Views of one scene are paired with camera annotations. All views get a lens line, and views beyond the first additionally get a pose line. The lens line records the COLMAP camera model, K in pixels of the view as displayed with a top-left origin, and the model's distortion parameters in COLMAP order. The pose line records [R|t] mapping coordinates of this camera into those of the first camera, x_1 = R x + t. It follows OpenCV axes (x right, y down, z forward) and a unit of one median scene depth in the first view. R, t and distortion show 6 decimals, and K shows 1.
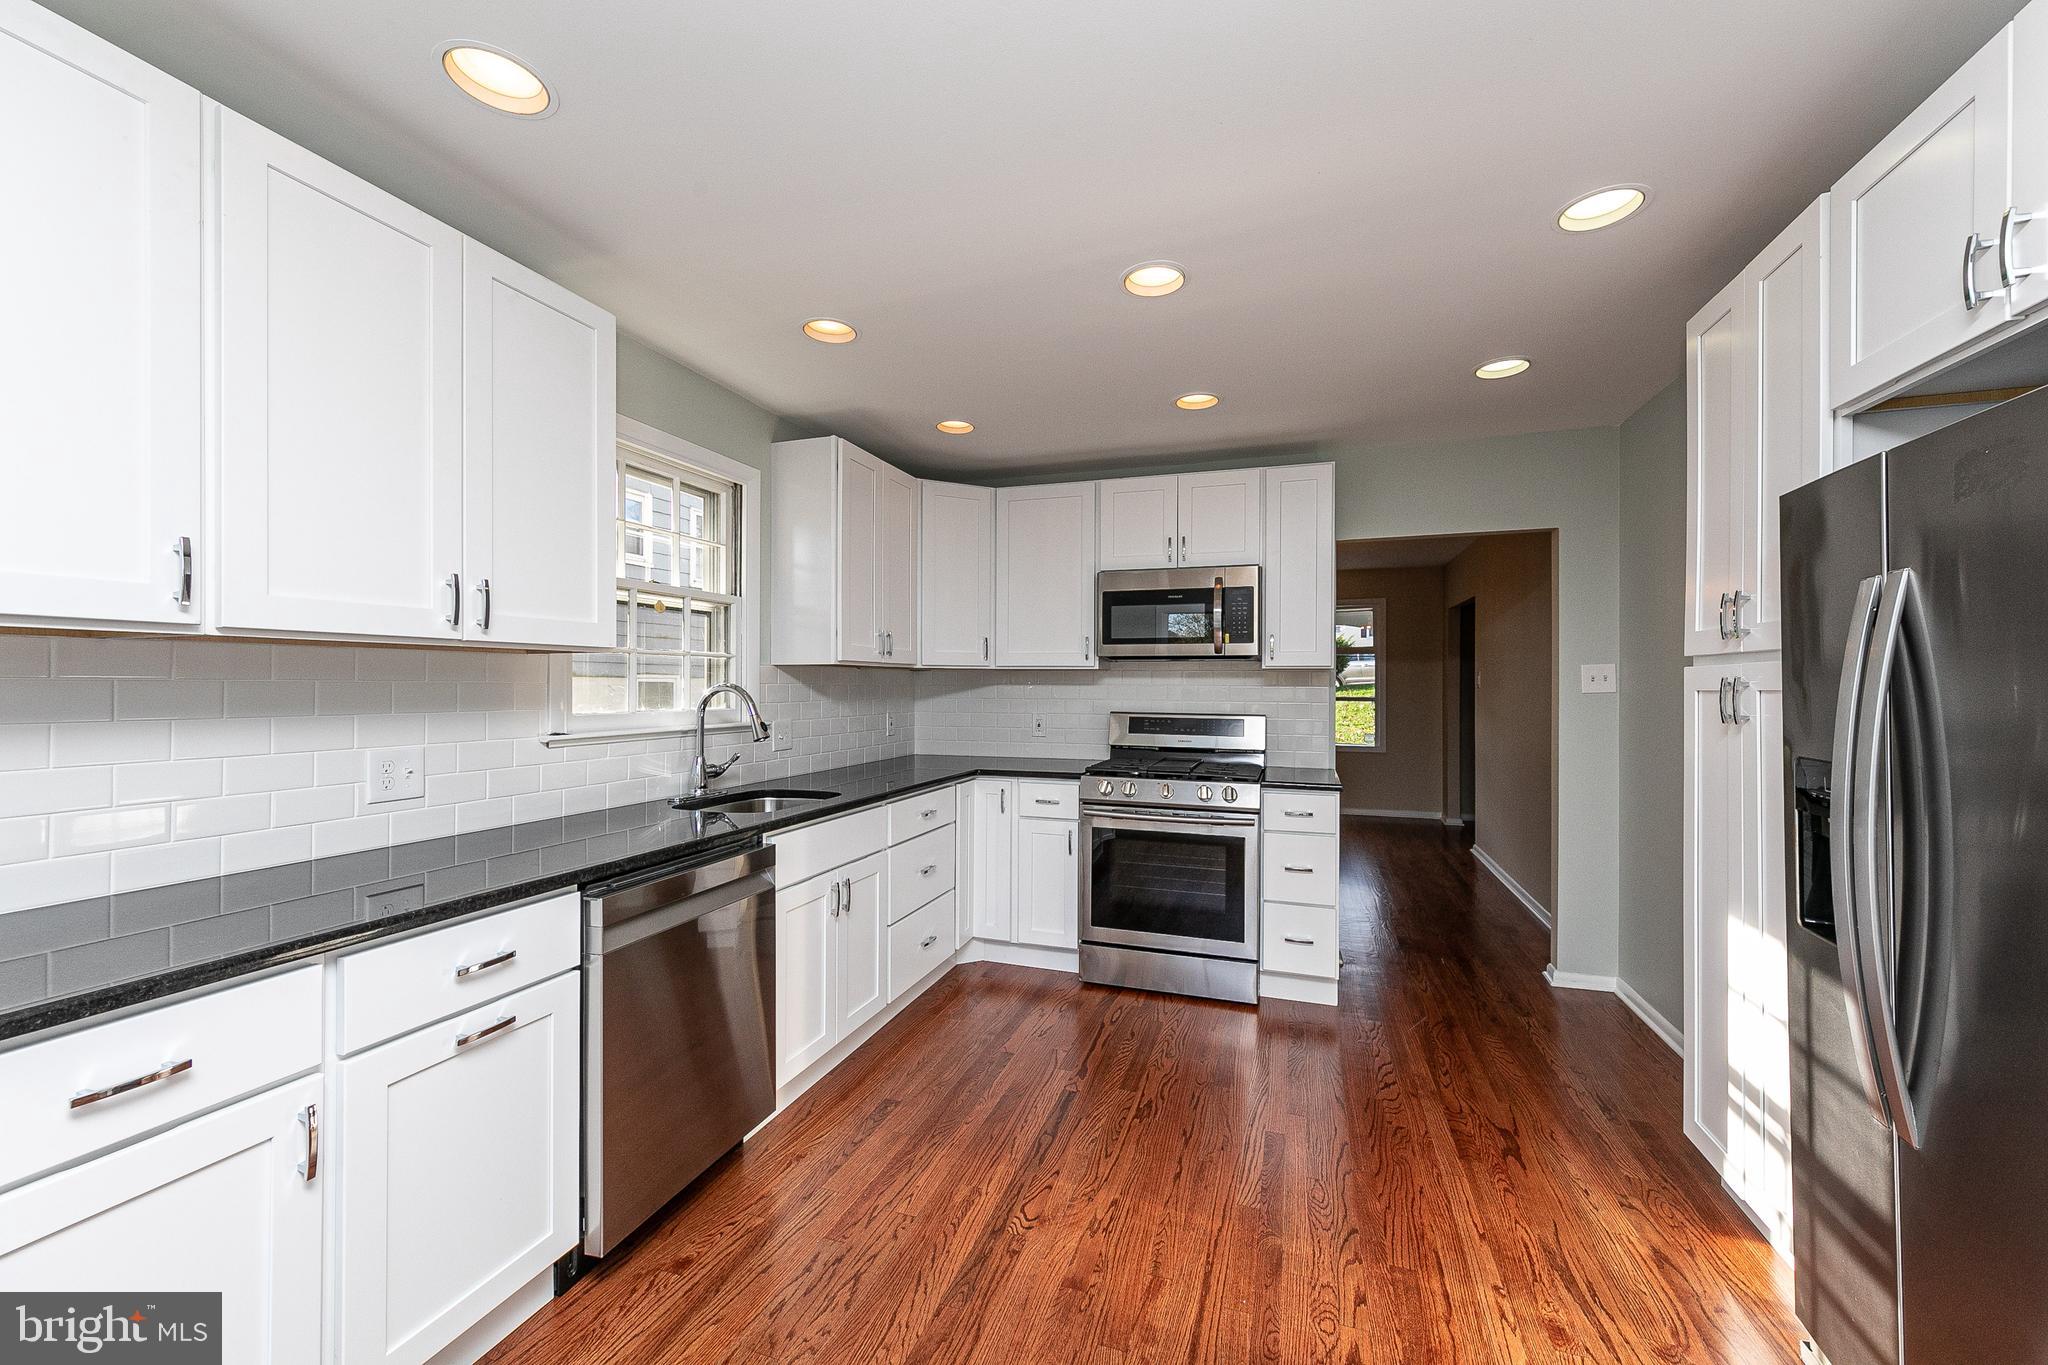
lens RADIAL K [[797.1, 0, 1036.6], [0, 797.1, 679.0], [0, 0, 1]] dist [0.010925, -0.000339]
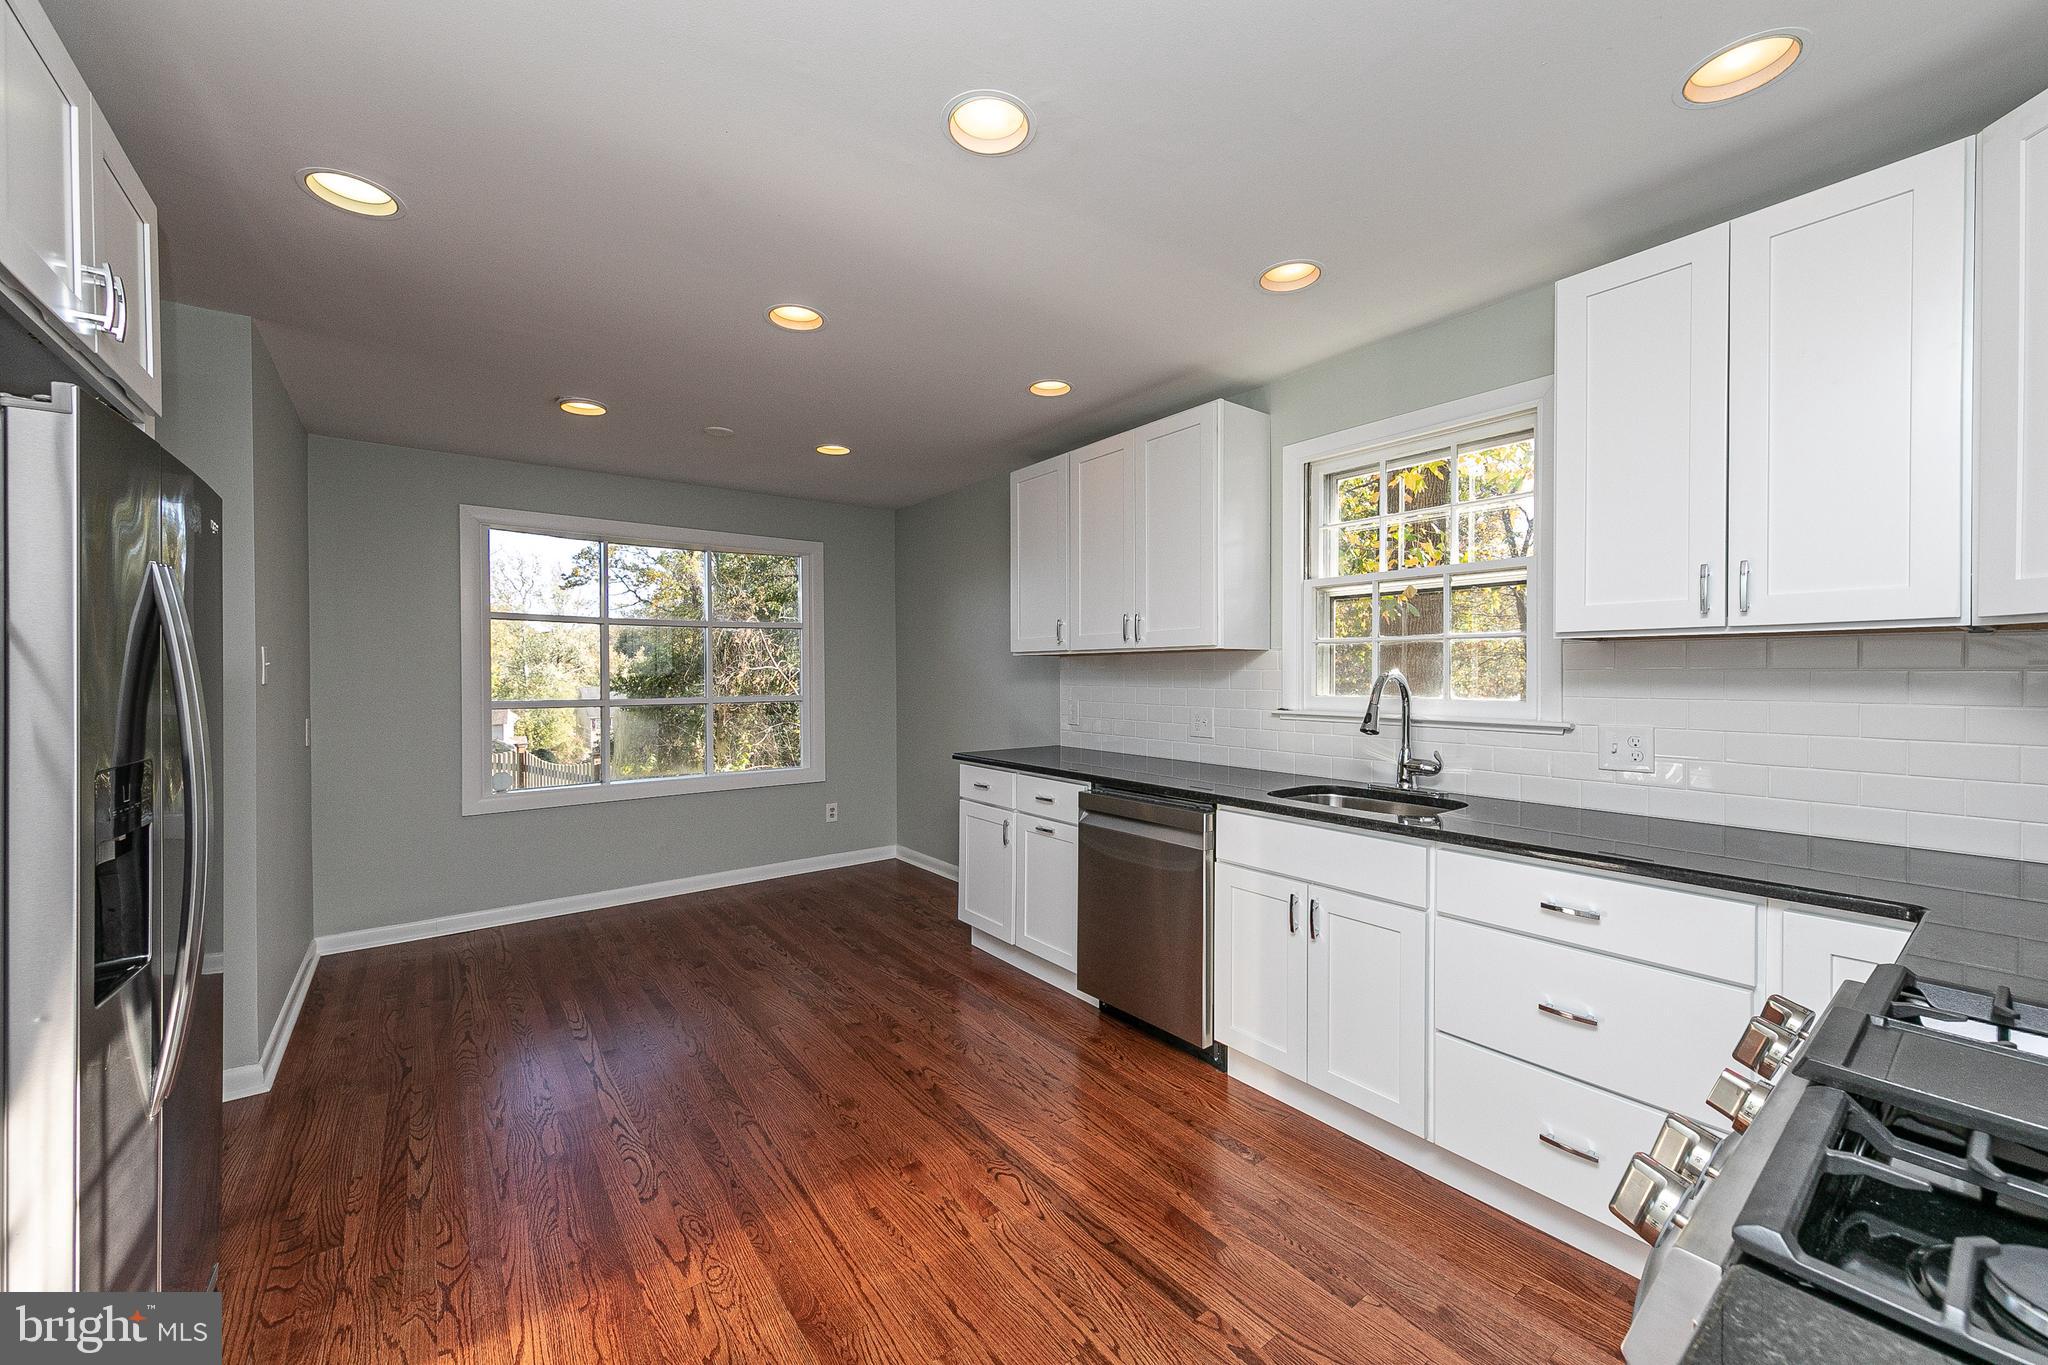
lens RADIAL K [[797.1, 0, 1036.6], [0, 797.1, 679.0], [0, 0, 1]] dist [0.010925, -0.000339]
pose [[-0.565100, 0.007791, -0.824986, 0.928296], [0.008588, 0.999957, 0.003560, 0.014502], [0.824978, -0.005073, -0.565143, 1.830094]]
